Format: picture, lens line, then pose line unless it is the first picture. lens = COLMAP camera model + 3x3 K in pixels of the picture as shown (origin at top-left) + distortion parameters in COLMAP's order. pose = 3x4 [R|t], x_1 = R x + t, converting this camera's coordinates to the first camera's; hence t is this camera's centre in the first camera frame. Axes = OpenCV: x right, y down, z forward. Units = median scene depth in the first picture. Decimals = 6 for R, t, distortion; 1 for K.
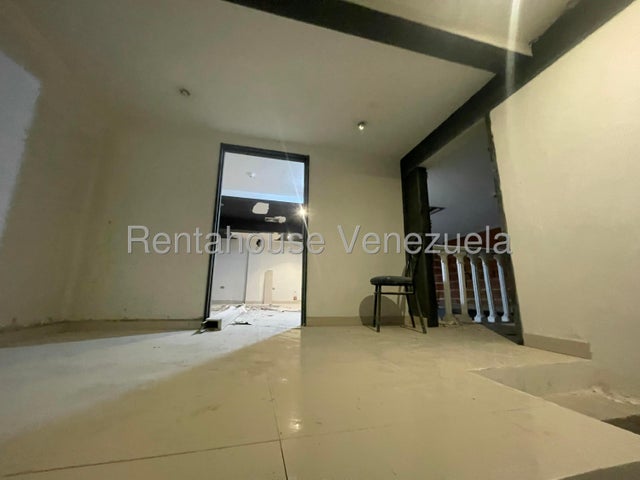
lens RADIAL K [[258.6, 0, 319.0], [0, 258.6, 237.9], [0, 0, 1]] dist [-0.008222, 0.002011]
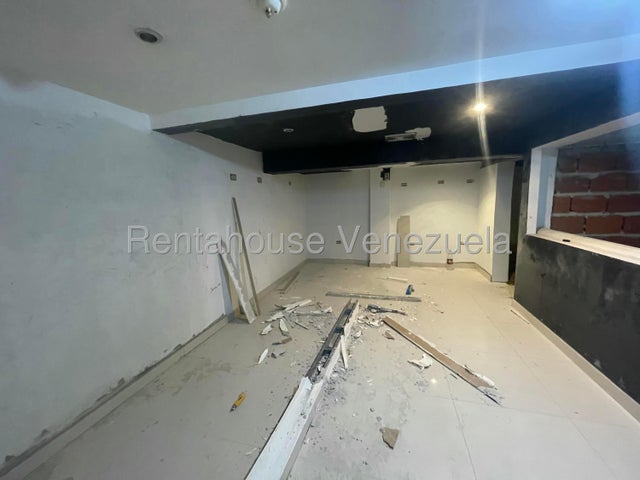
lens RADIAL K [[258.6, 0, 317.2], [0, 258.6, 241.2], [0, 0, 1]] dist [-0.008222, 0.002011]
pose [[0.855728, 0.037643, -0.516055, -0.117787], [0.150147, 0.936371, 0.317278, -0.129517], [0.495162, -0.348988, 0.795627, 0.943519]]
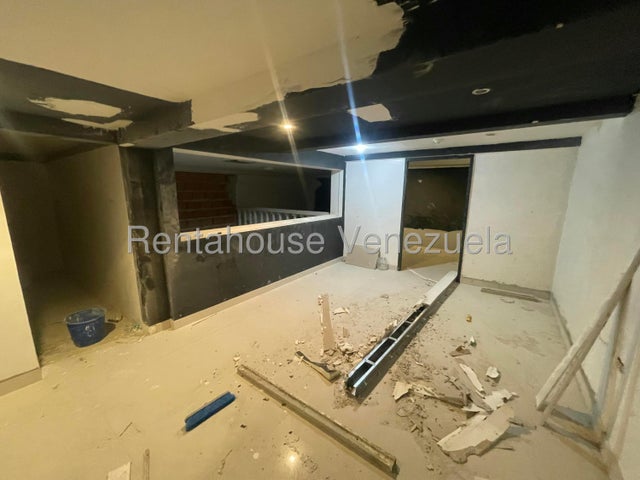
lens RADIAL K [[258.6, 0, 320.3], [0, 258.6, 238.1], [0, 0, 1]] dist [-0.008222, 0.002011]
pose [[-0.634478, -0.152802, 0.757687, -0.884225], [-0.171786, 0.983625, 0.054516, 0.115370], [-0.753609, -0.095571, -0.650338, 2.258222]]
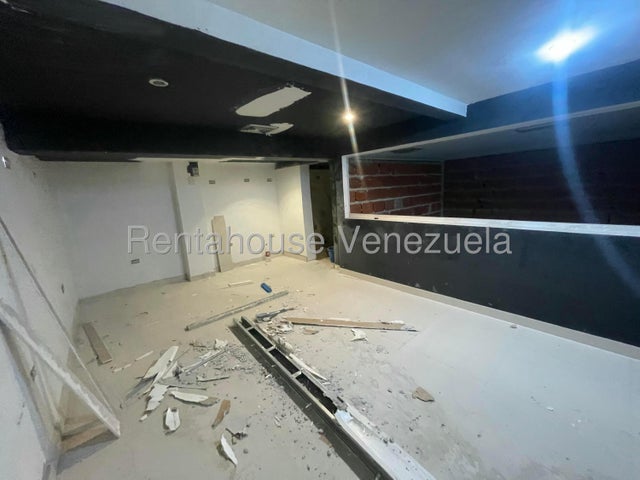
lens RADIAL K [[258.6, 0, 318.4], [0, 258.6, 240.6], [0, 0, 1]] dist [-0.008222, 0.002011]
pose [[0.897509, -0.150420, 0.414550, -0.612850], [-0.019397, 0.925656, 0.377869, -0.124547], [-0.440569, -0.347181, 0.827867, 1.023484]]
